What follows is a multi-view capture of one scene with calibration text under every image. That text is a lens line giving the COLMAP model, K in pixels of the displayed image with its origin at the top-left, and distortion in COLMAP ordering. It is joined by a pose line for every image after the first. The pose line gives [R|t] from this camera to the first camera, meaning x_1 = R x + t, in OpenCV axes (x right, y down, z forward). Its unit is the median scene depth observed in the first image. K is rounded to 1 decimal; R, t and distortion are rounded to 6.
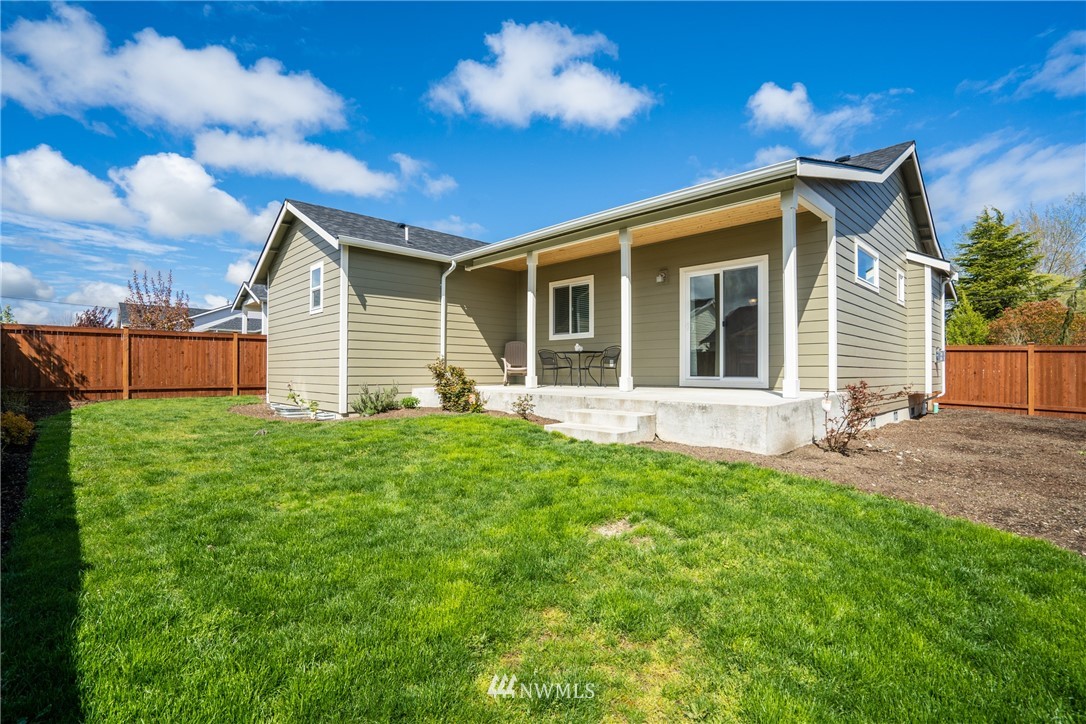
lens RADIAL K [[505.1, 0, 543.0], [0, 505.1, 362.0], [0, 0, 1]] dist [-0.060301, 0.025399]
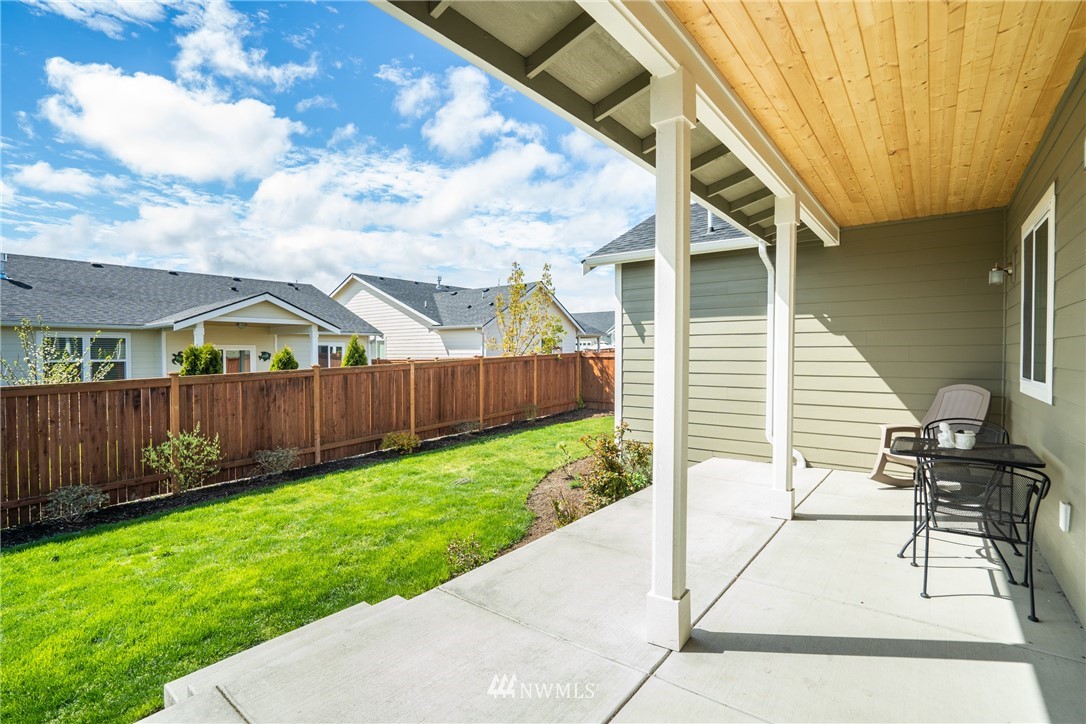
lens RADIAL K [[505.1, 0, 543.0], [0, 505.1, 362.0], [0, 0, 1]] dist [-0.060301, 0.025399]
pose [[0.137105, 0.013880, -0.990459, 0.317236], [0.009406, 0.999838, 0.015314, -0.074248], [0.990512, -0.011416, 0.136952, 0.650128]]
